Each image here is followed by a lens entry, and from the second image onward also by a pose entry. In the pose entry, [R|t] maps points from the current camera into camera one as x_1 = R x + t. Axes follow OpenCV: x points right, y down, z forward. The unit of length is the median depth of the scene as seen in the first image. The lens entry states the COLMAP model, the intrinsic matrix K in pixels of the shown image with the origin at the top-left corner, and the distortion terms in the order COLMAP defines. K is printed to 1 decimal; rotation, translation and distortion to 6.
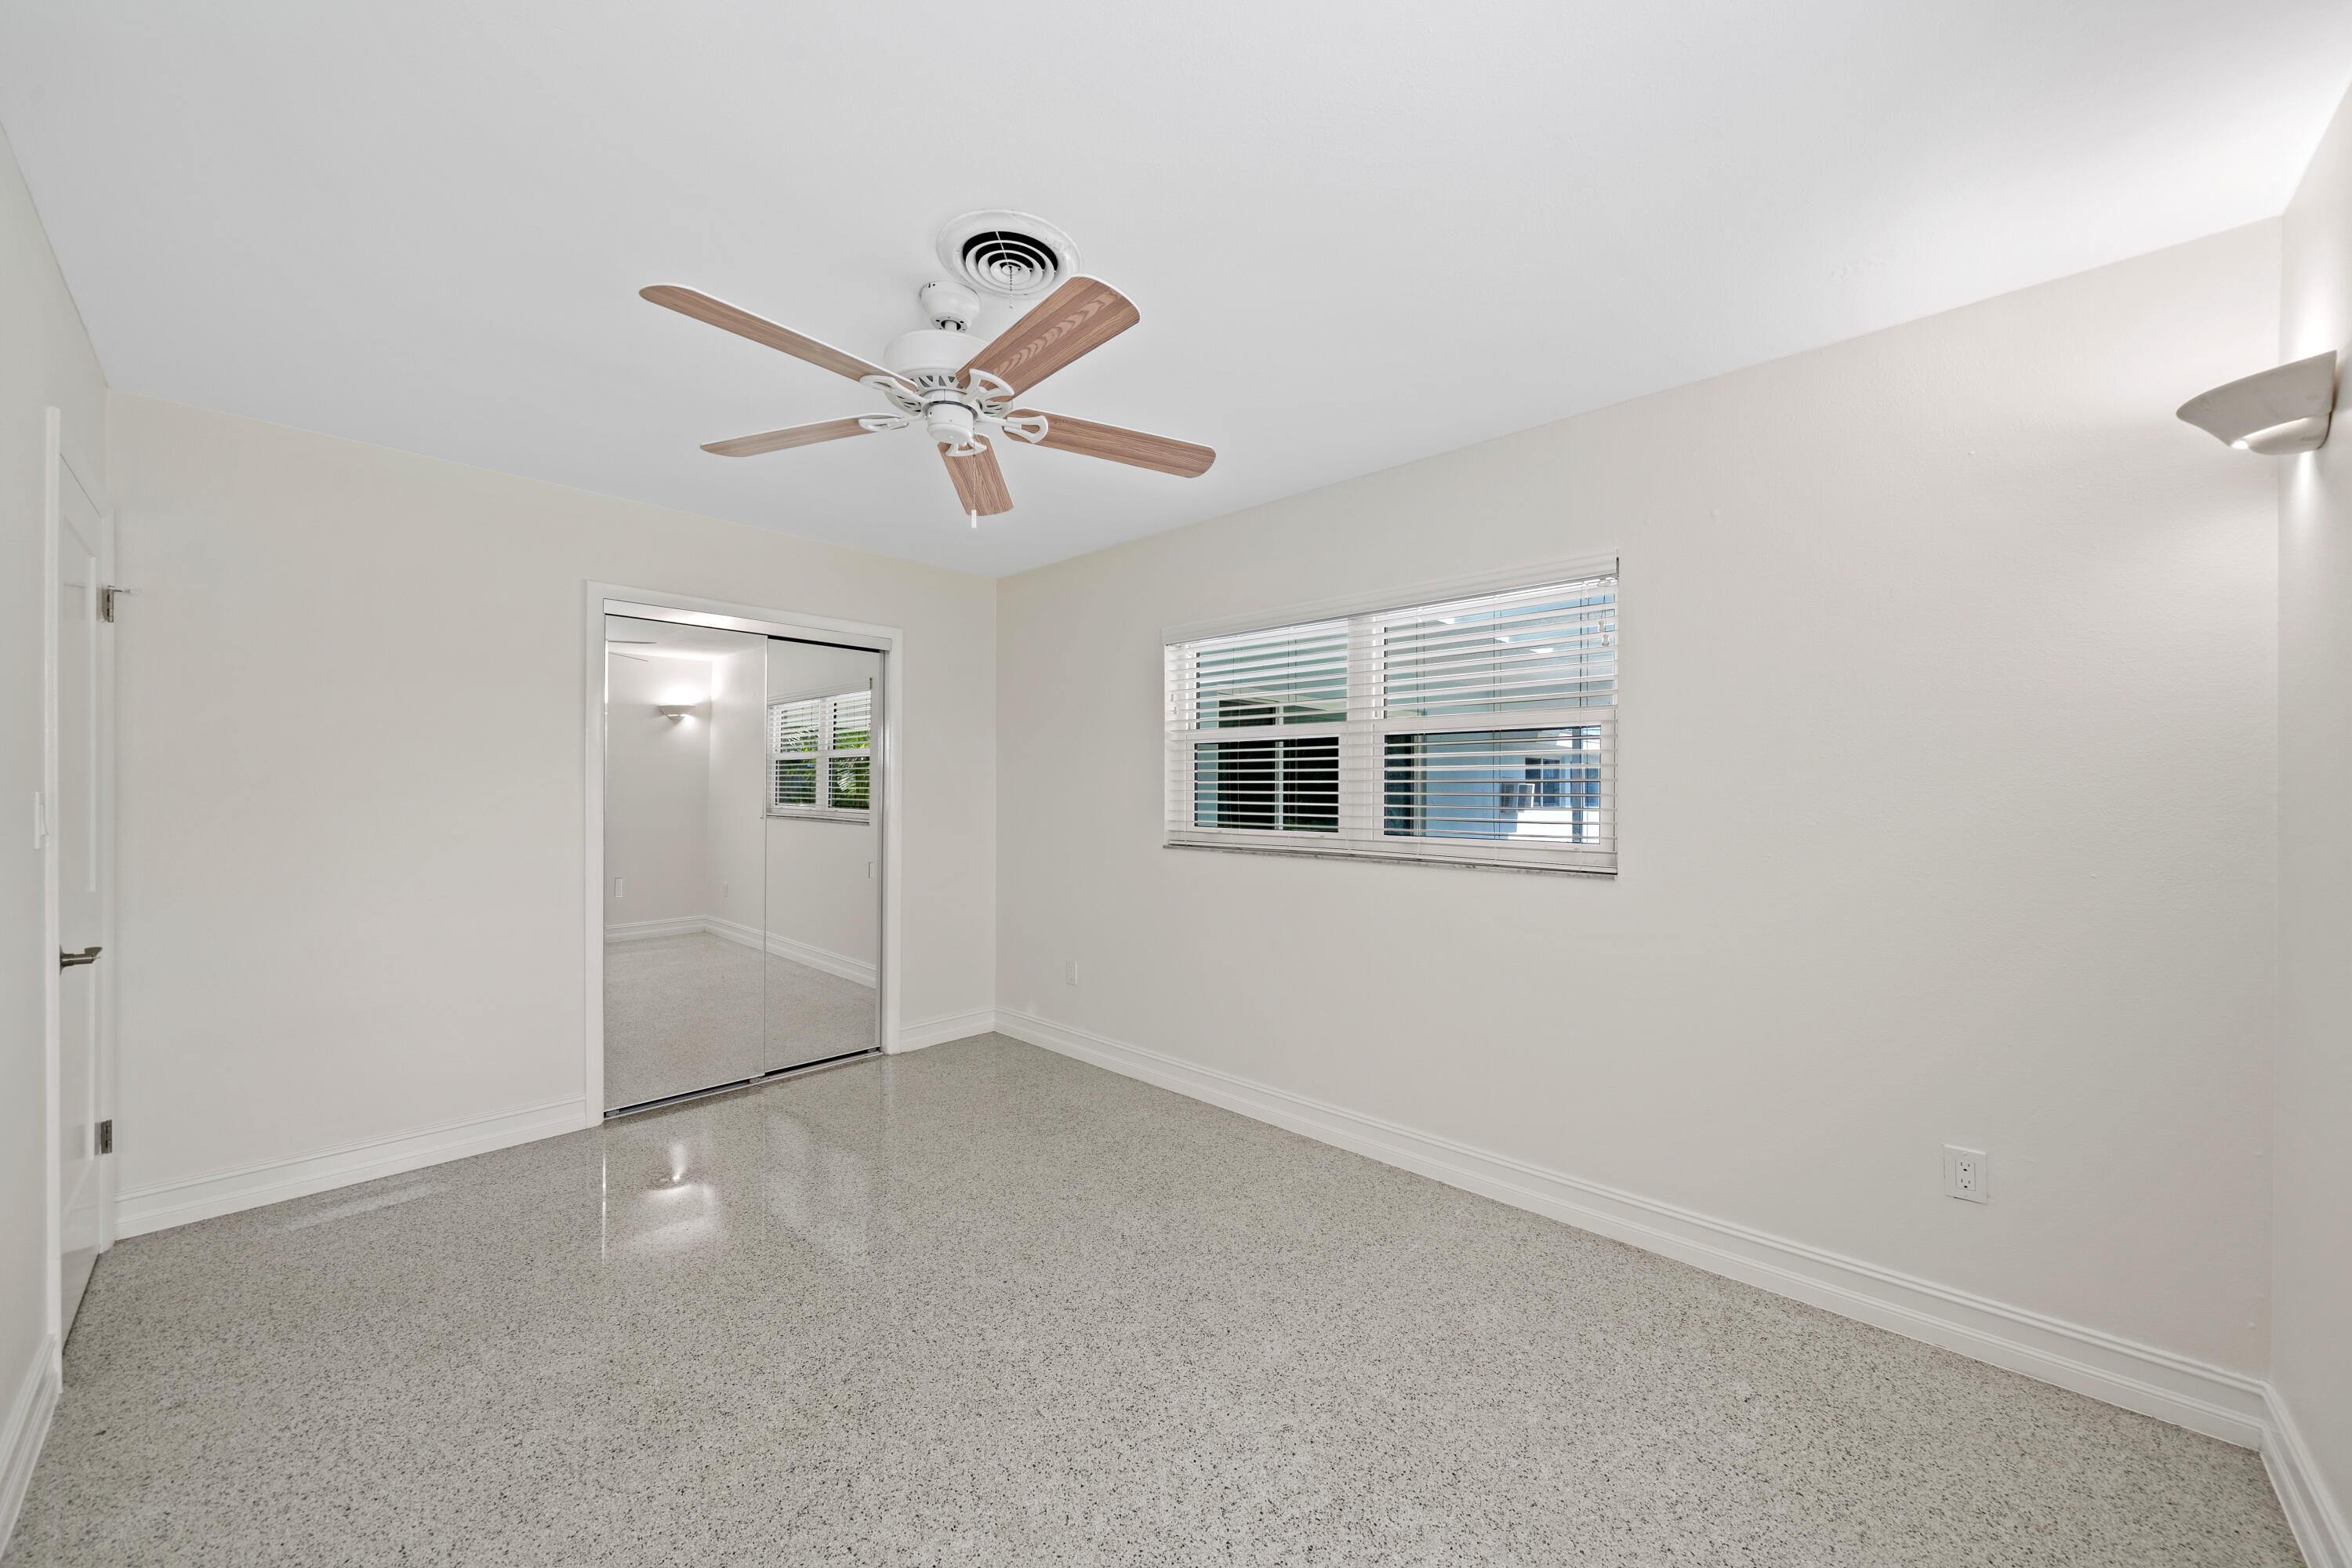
lens RADIAL K [[854.8, 0, 1179.9], [0, 854.8, 801.4], [0, 0, 1]] dist [-0.002068, 0.000043]
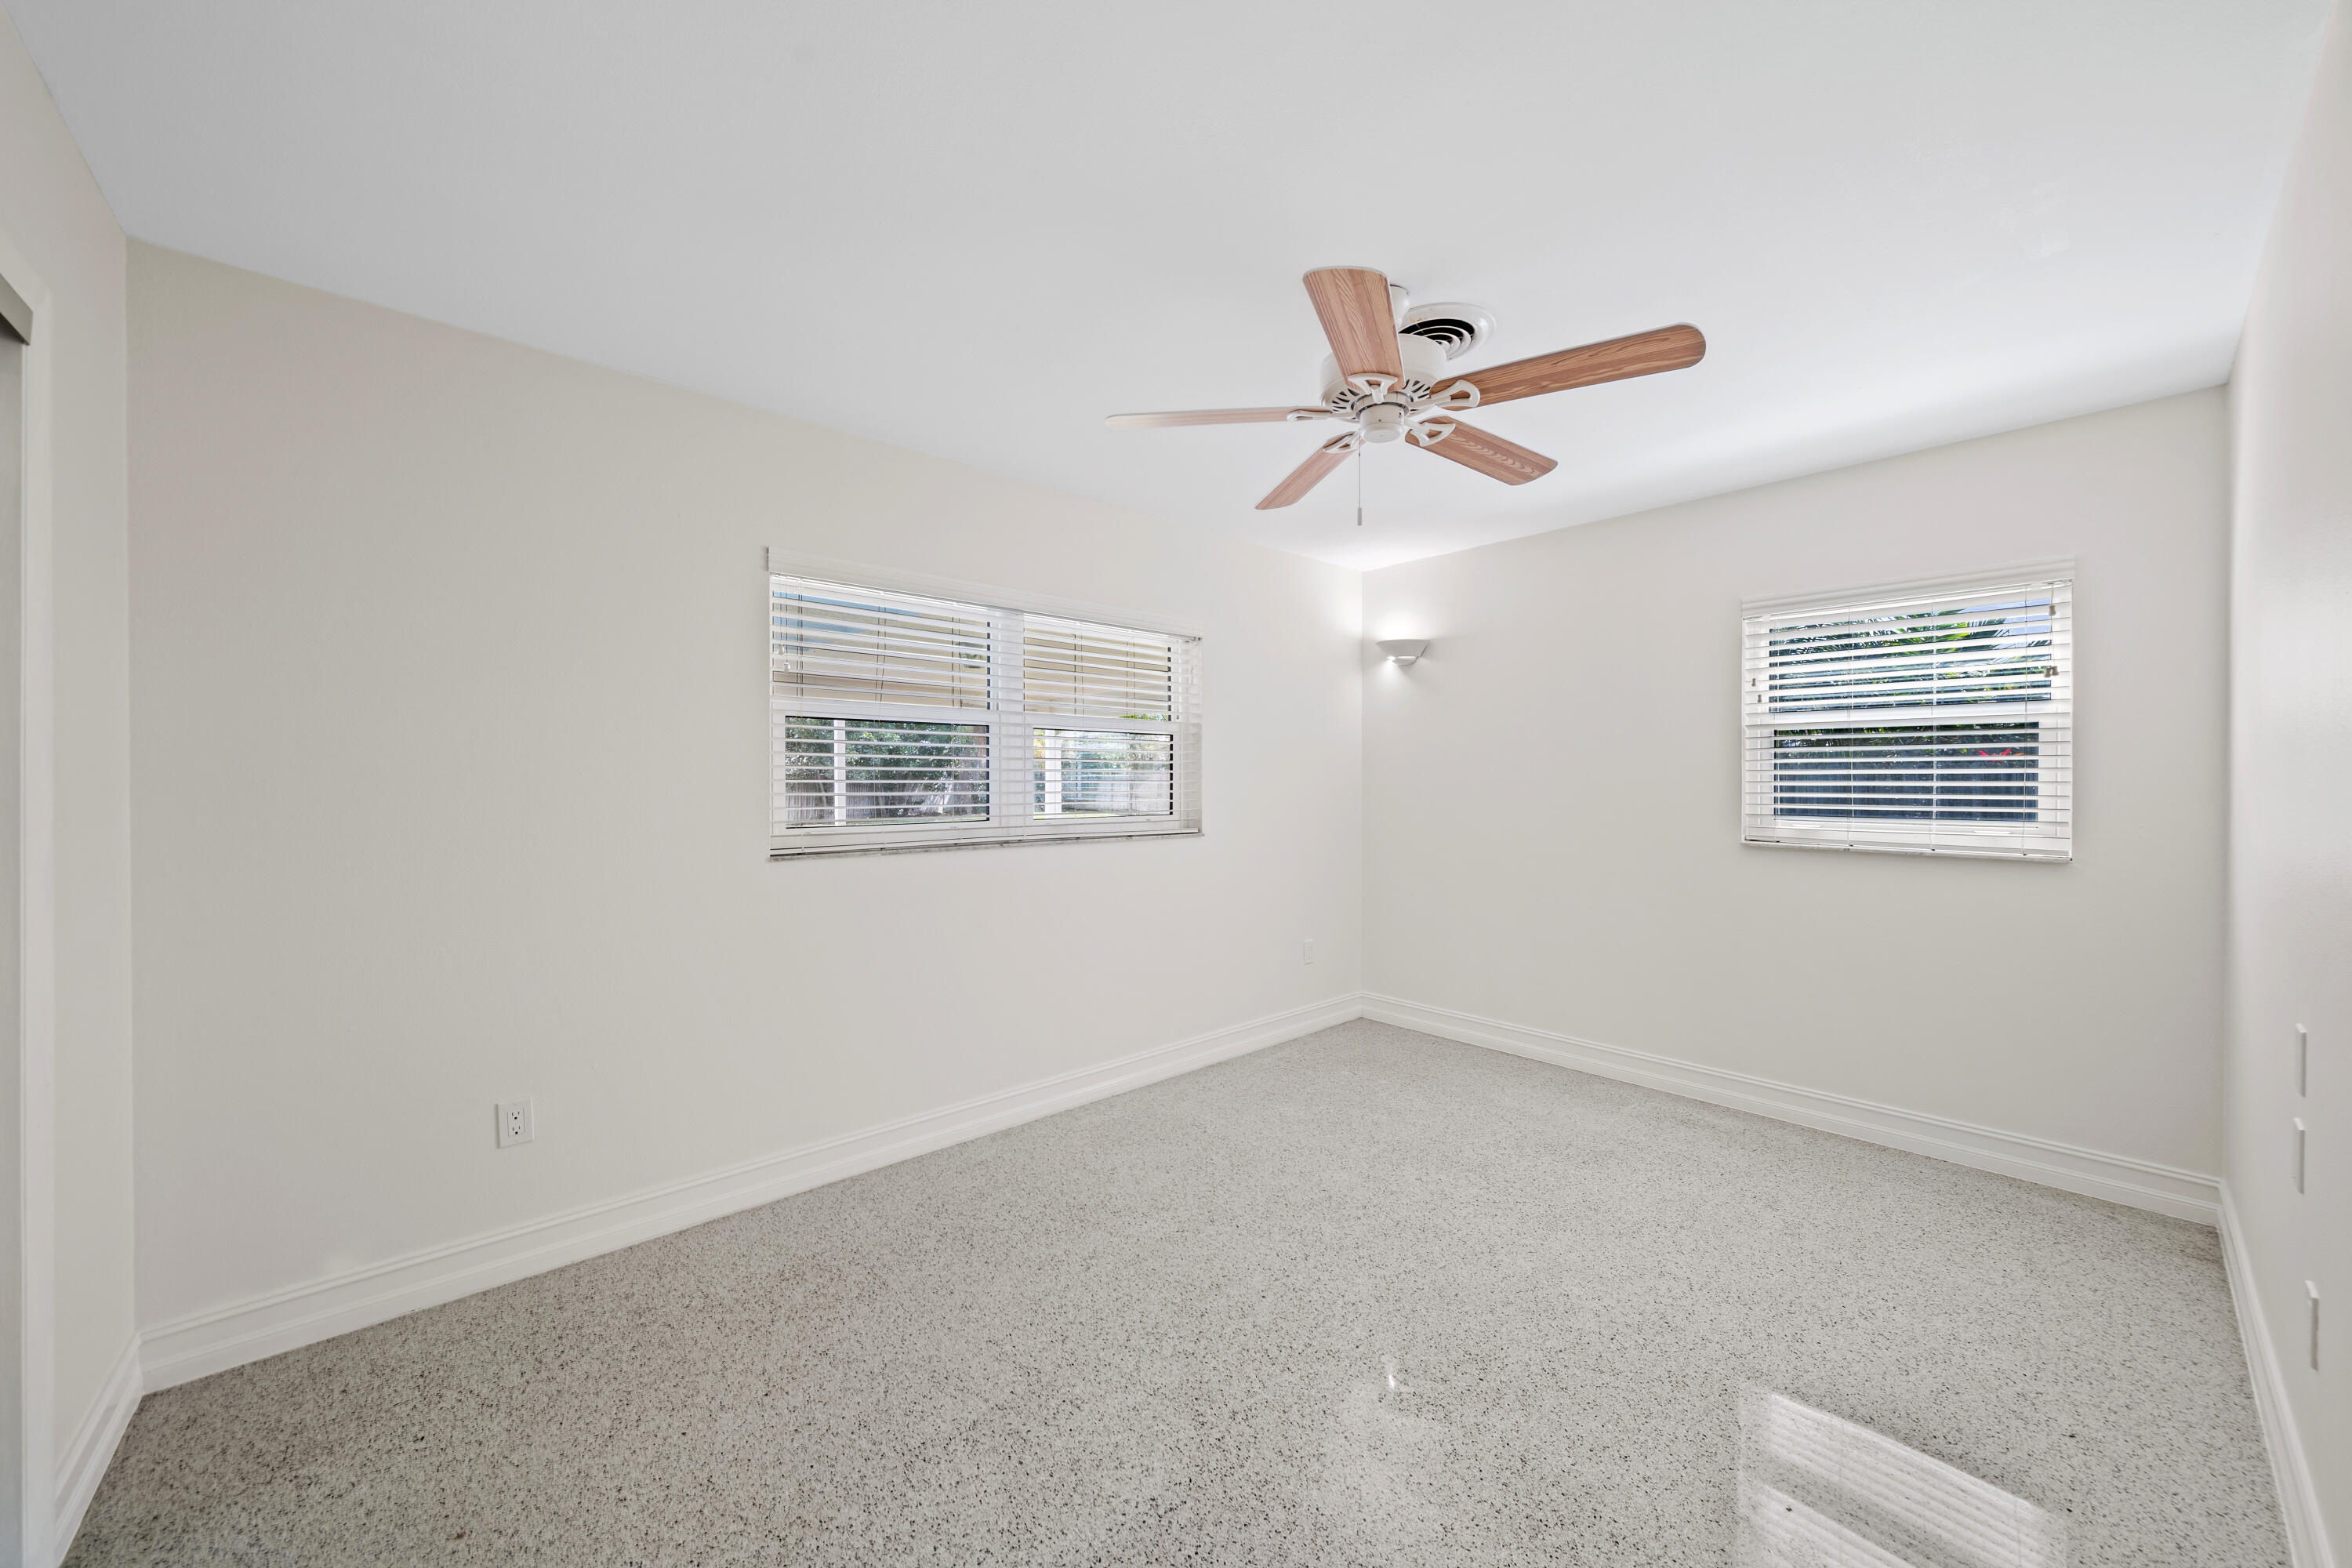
lens RADIAL K [[854.8, 0, 1178.5], [0, 854.8, 790.3], [0, 0, 1]] dist [-0.002068, 0.000043]
pose [[0.083161, -0.016019, 0.996407, -1.197946], [0.013769, 0.999794, 0.014924, -0.016162], [-0.996441, 0.012478, 0.083365, 1.051192]]
